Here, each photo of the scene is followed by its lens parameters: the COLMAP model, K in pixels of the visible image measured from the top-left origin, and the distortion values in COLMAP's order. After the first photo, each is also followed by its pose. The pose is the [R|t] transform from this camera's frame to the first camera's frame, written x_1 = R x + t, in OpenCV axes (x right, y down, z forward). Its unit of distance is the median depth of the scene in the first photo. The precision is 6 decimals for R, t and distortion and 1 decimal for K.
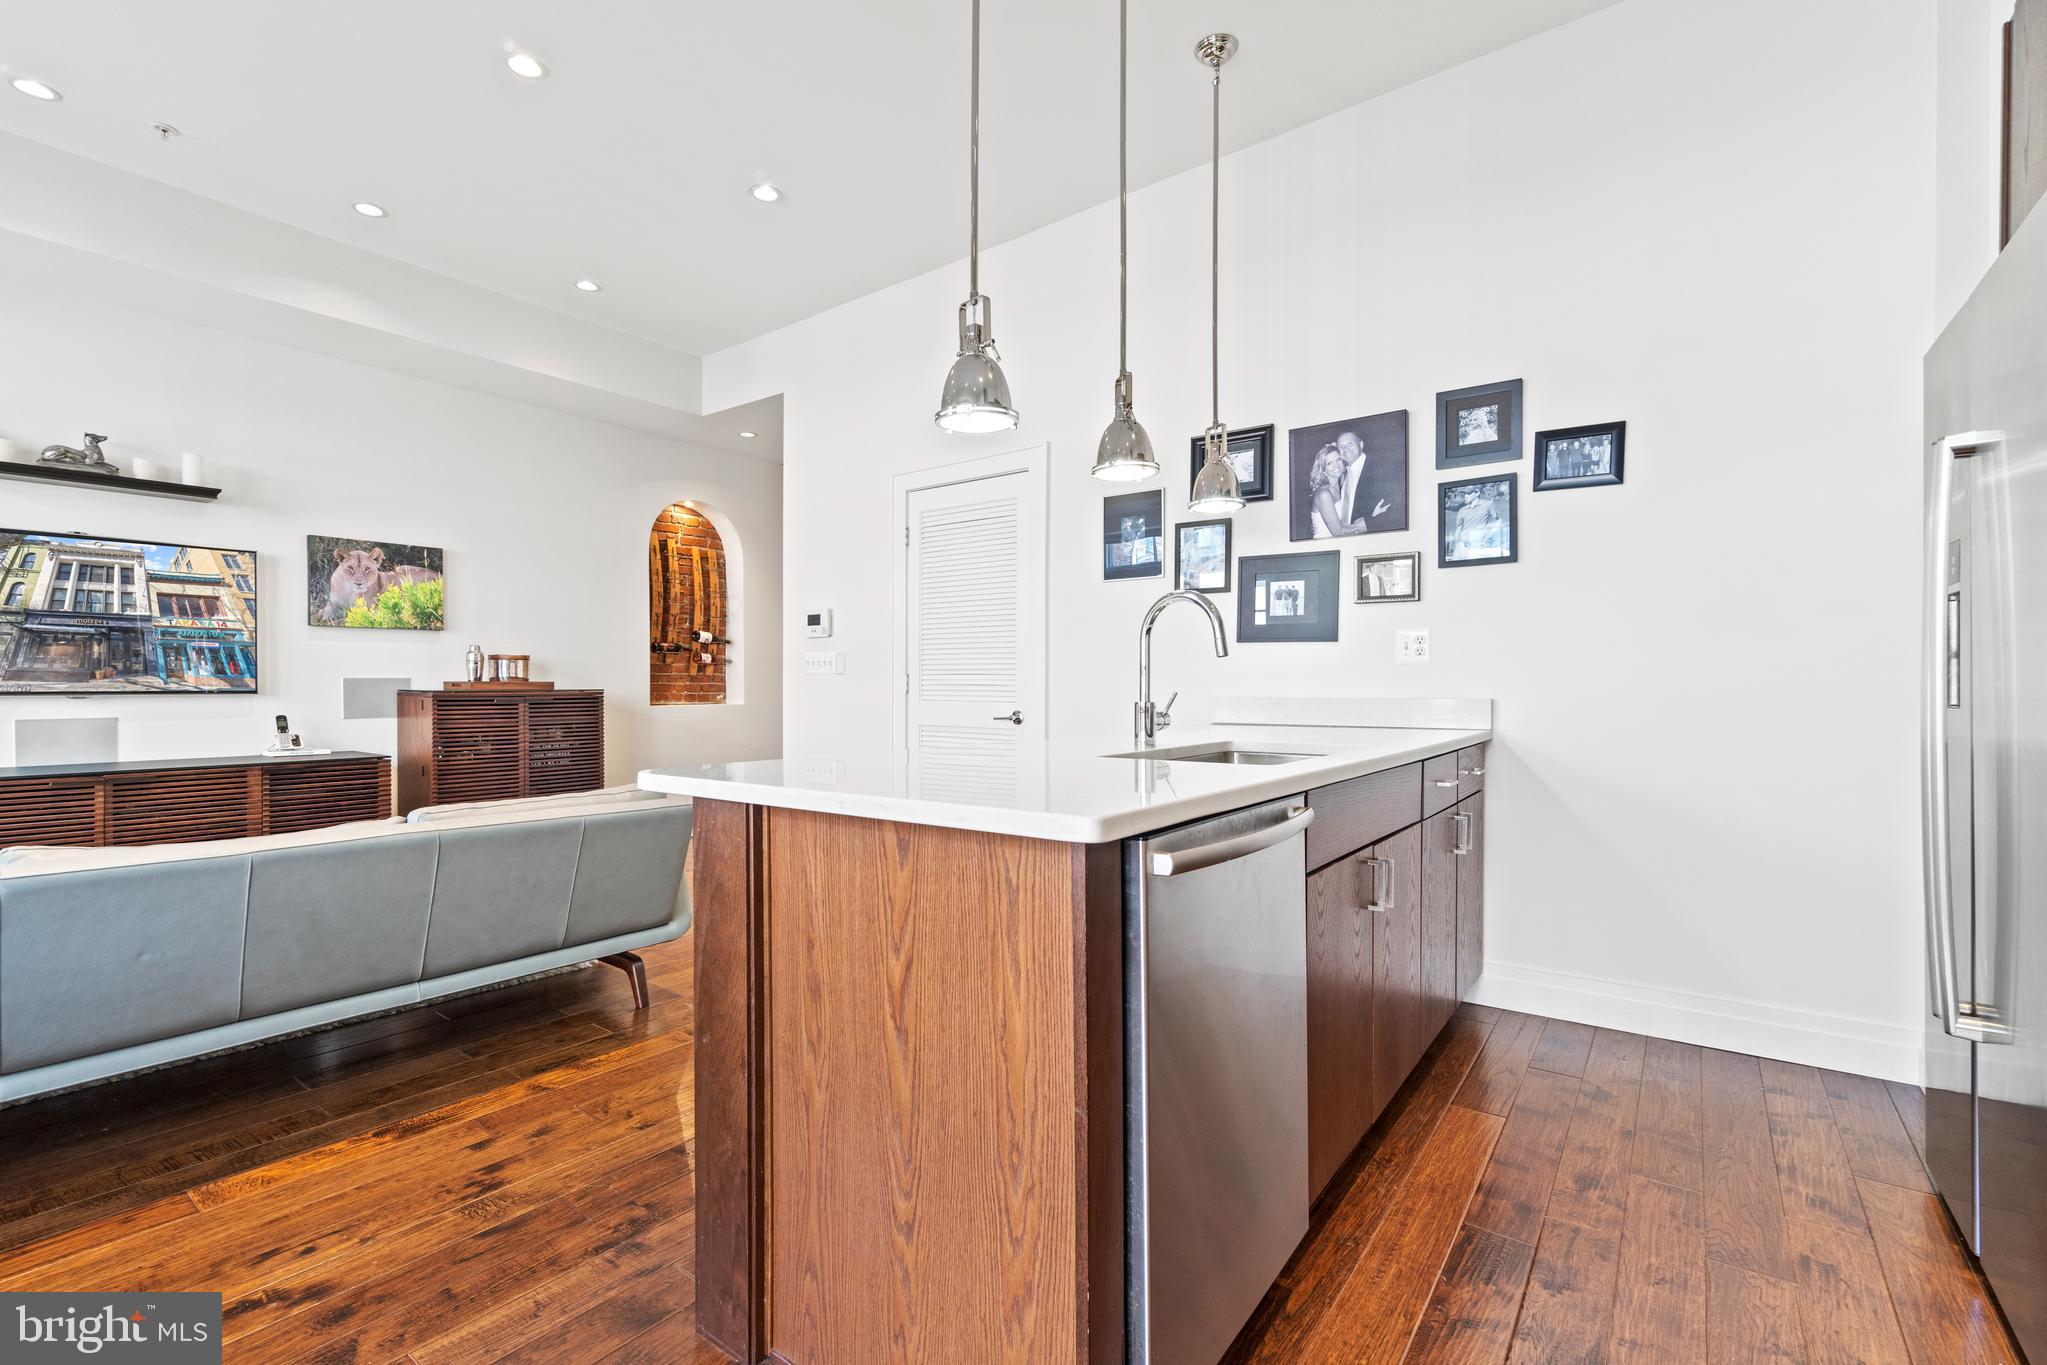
lens RADIAL K [[890.5, 0, 1001.2], [0, 890.5, 694.7], [0, 0, 1]] dist [-0.006665, 0.001915]
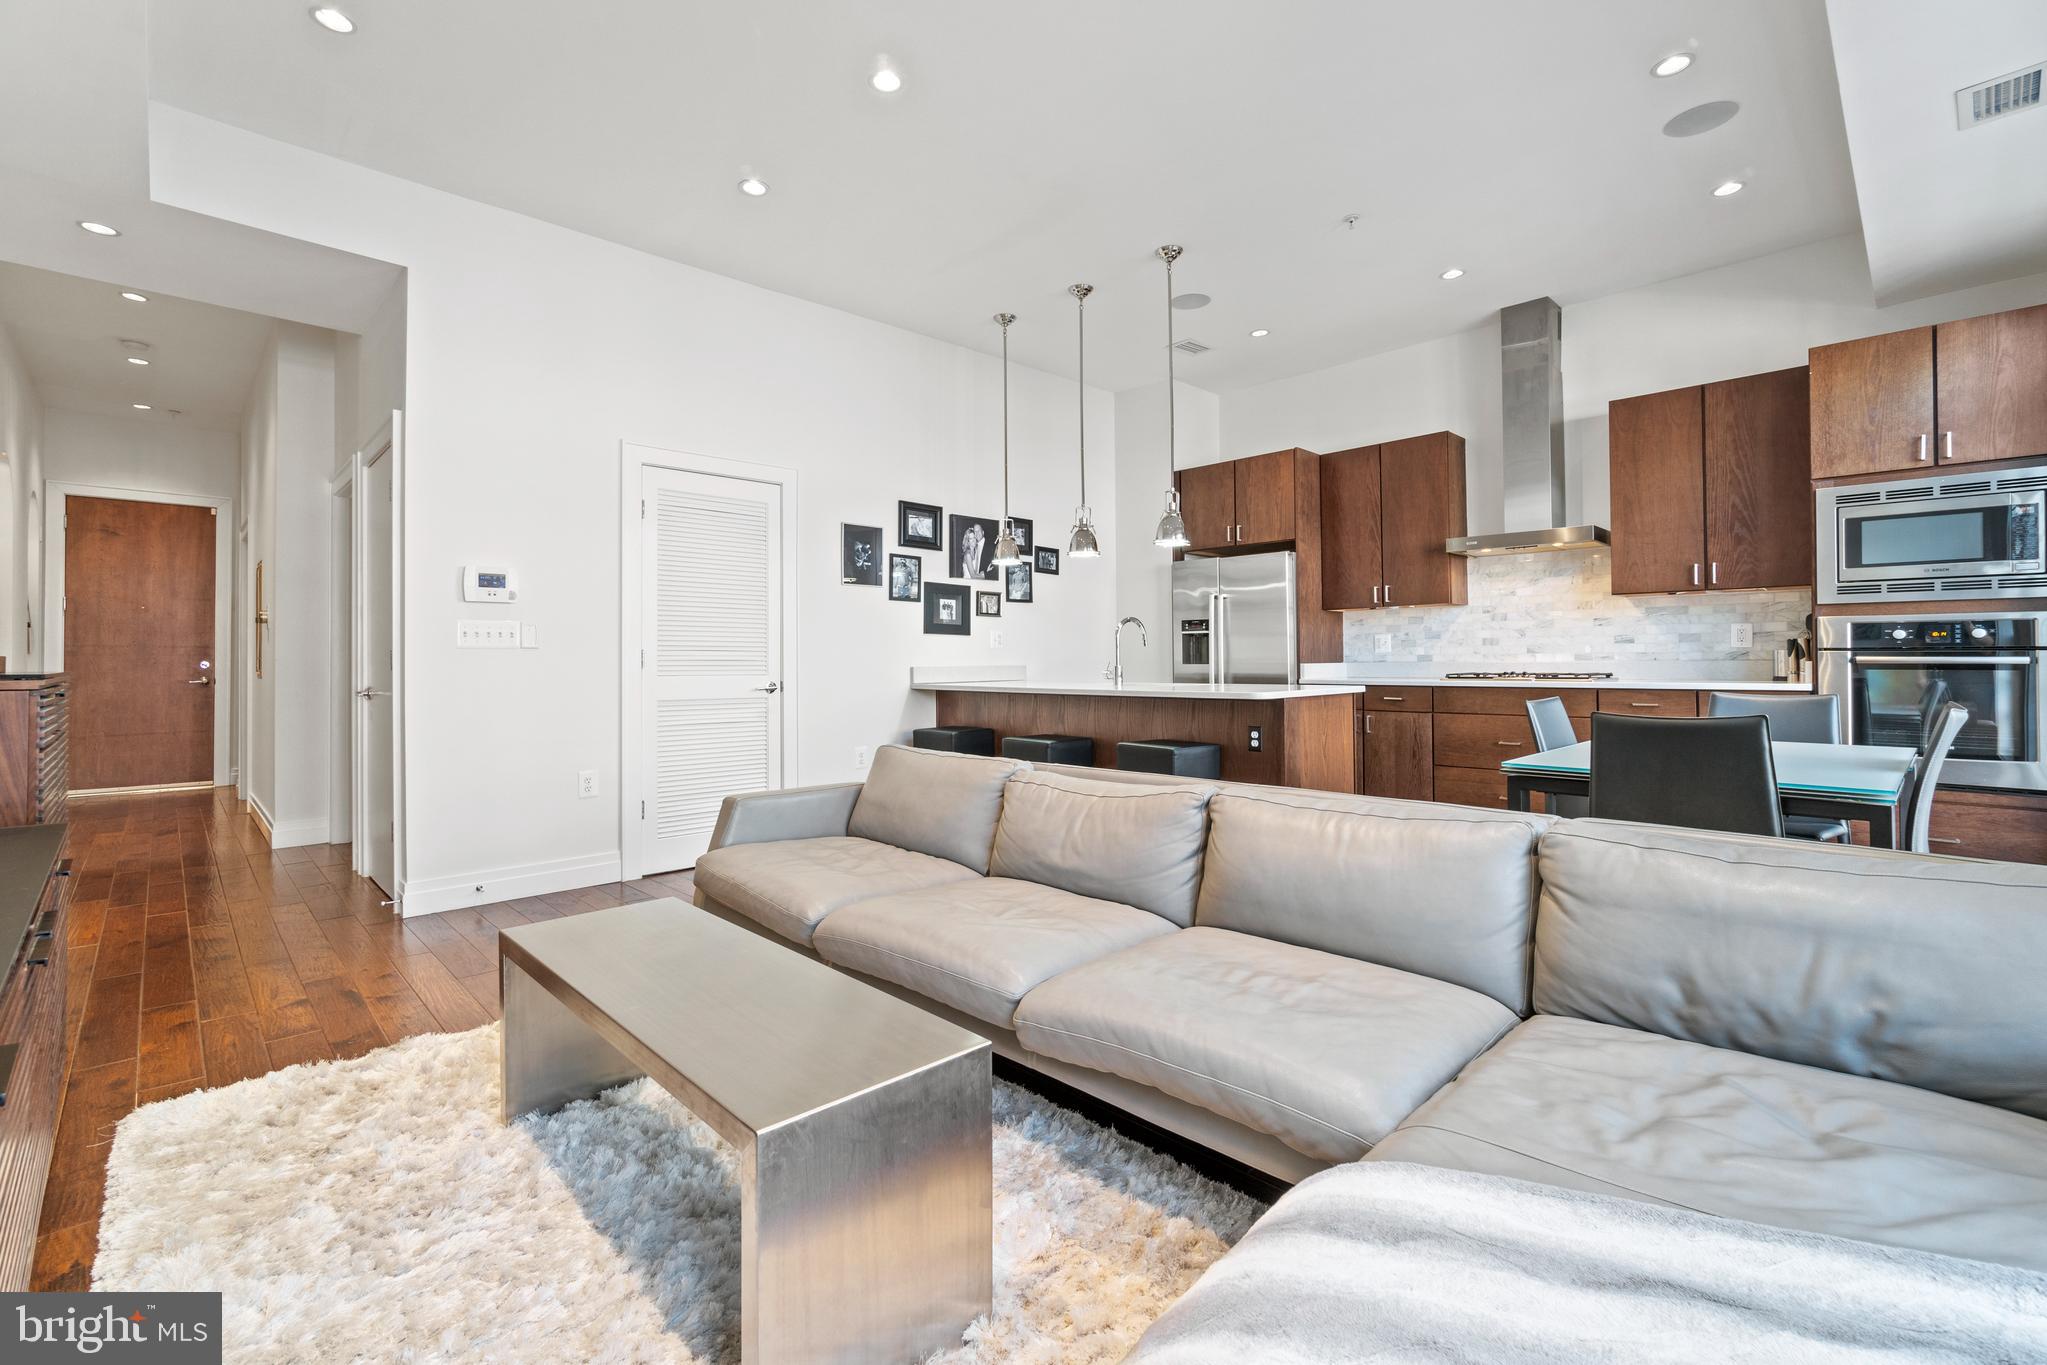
lens RADIAL K [[890.5, 0, 1022.5], [0, 890.5, 642.7], [0, 0, 1]] dist [-0.006665, 0.001915]
pose [[0.141588, 0.017182, 0.989777, -1.059764], [0.017101, 0.999658, -0.019800, -0.005607], [-0.989778, 0.019730, 0.141246, 0.477436]]
